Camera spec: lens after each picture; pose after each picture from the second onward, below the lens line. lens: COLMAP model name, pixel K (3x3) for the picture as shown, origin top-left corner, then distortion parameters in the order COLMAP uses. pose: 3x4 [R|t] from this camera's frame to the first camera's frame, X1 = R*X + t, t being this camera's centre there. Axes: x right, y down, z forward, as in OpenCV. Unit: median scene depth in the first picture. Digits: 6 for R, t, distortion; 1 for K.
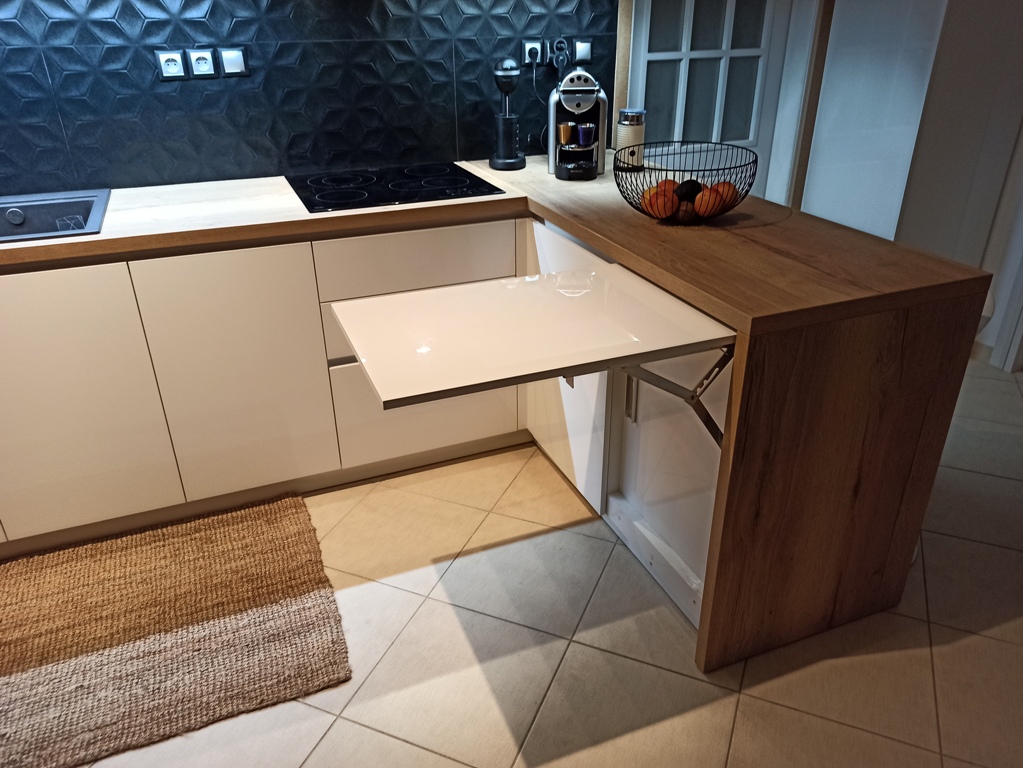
lens RADIAL K [[759.1, 0, 514.7], [0, 759.1, 380.1], [0, 0, 1]] dist [0.044311, -0.027259]
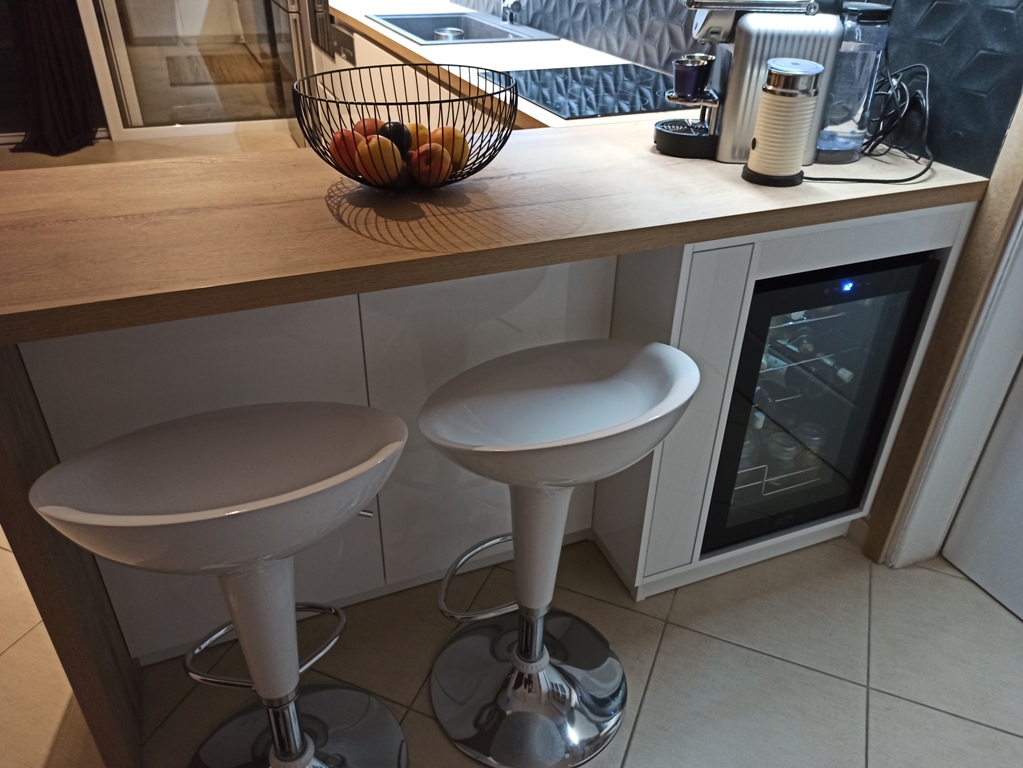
lens RADIAL K [[759.1, 0, 512.3], [0, 759.1, 375.3], [0, 0, 1]] dist [0.044311, -0.027259]
pose [[0.004963, 0.530620, -0.847595, 0.737491], [-0.462341, 0.752789, 0.468561, -0.372819], [0.886688, 0.389553, 0.249063, 0.838374]]
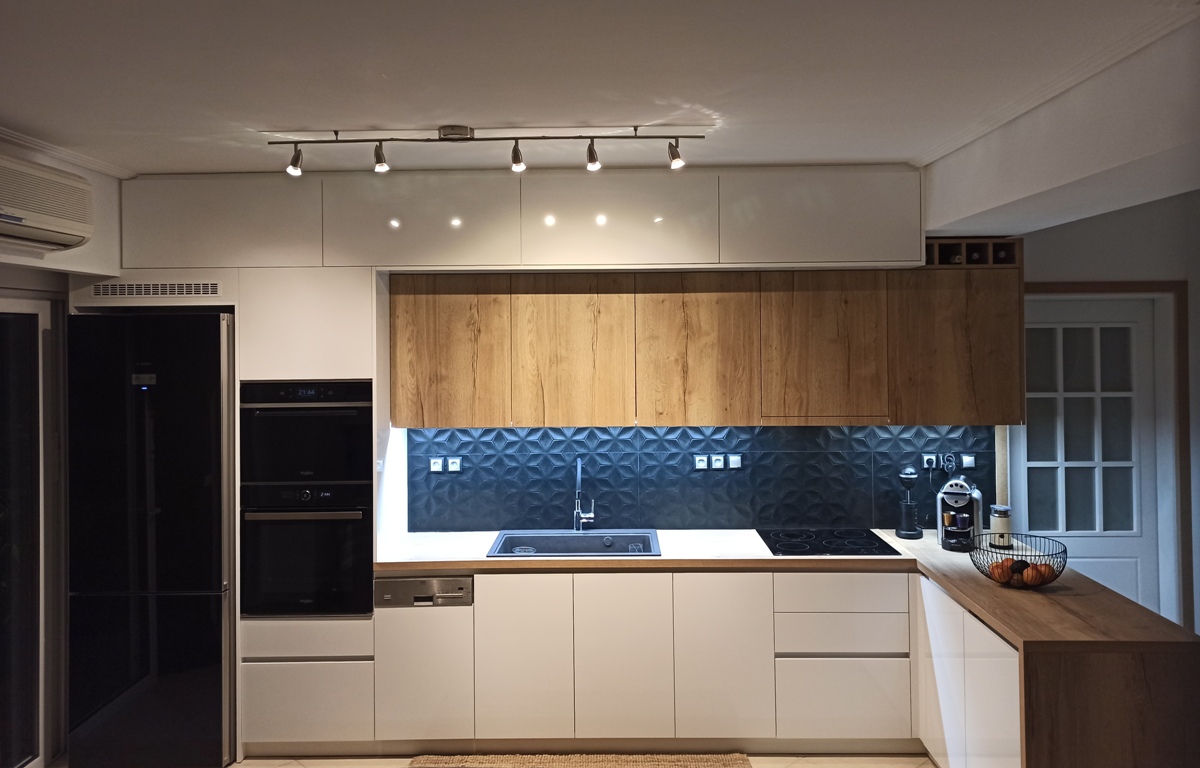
lens RADIAL K [[887.3, 0, 599.6], [0, 887.3, 323.5], [0, 0, 1]] dist [0.047988, -0.034349]
pose [[0.918151, -0.003903, -0.396212, 0.139190], [-0.175796, 0.892134, -0.416164, 0.183733], [0.355098, 0.451754, 0.818428, -0.853051]]
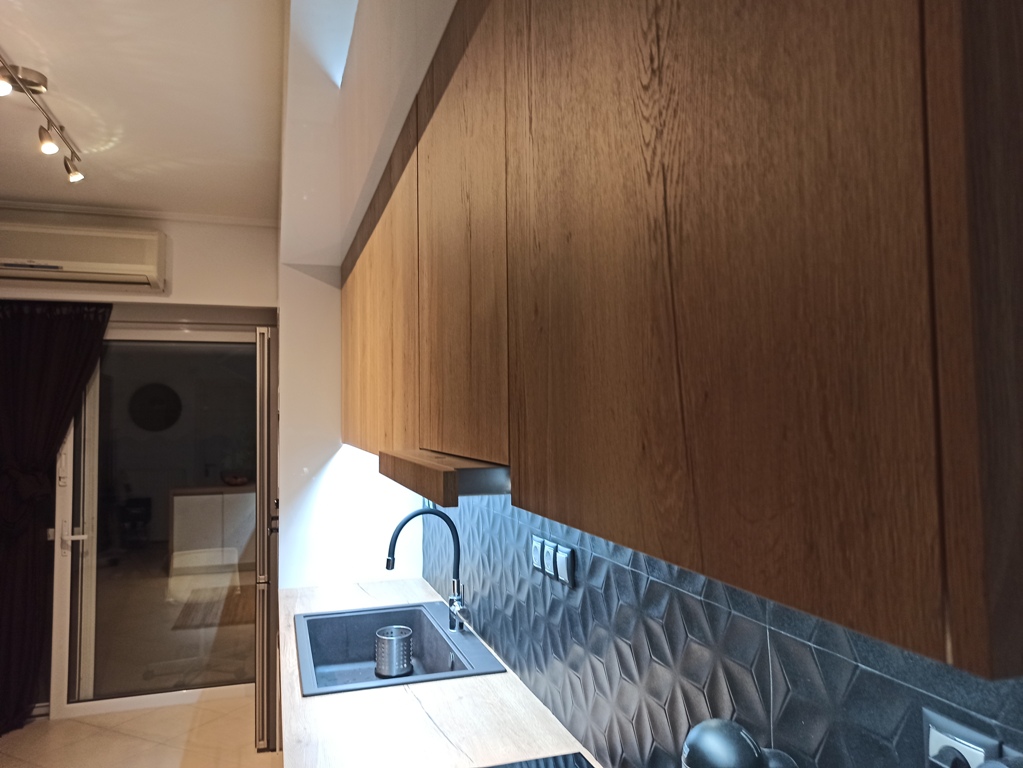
lens RADIAL K [[759.1, 0, 512.2], [0, 759.1, 382.3], [0, 0, 1]] dist [0.044311, -0.027259]
pose [[-0.082220, -0.034592, -0.996014, 0.345454], [-0.430043, 0.902799, 0.004145, -0.546929], [0.899057, 0.428670, -0.089104, 0.939448]]
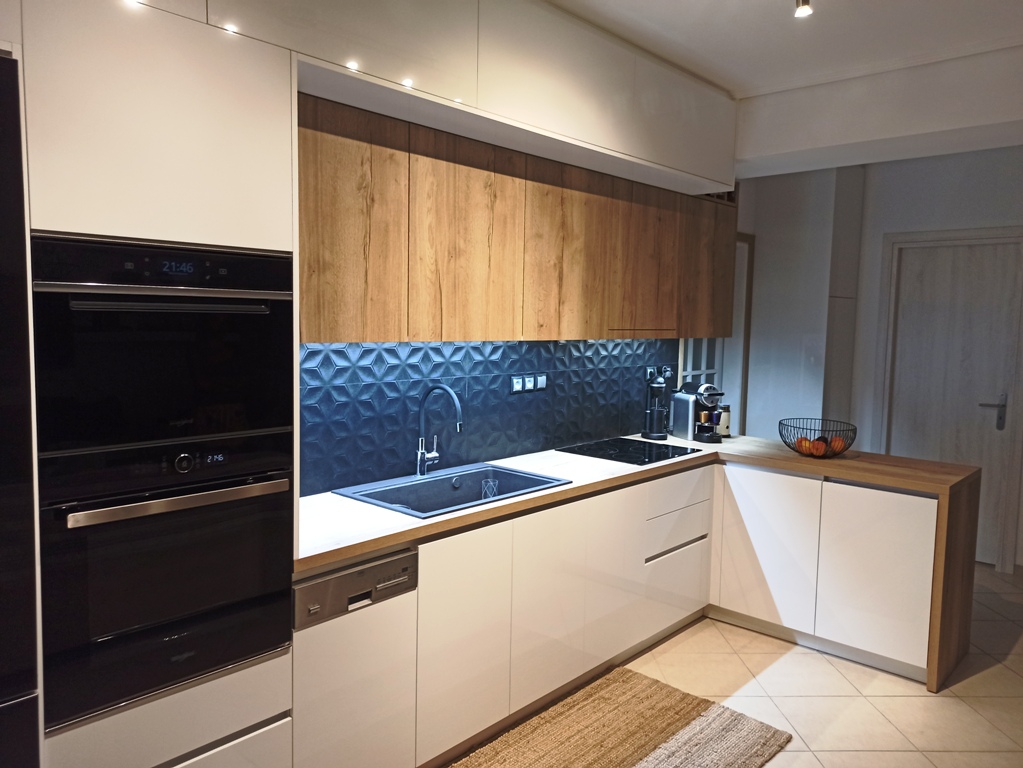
lens RADIAL K [[759.1, 0, 510.5], [0, 759.1, 380.7], [0, 0, 1]] dist [0.044311, -0.027259]
pose [[0.901793, -0.010057, 0.432051, -1.103703], [0.168071, 0.929191, -0.329175, 0.095378], [-0.398148, 0.369463, 0.839628, -0.310338]]
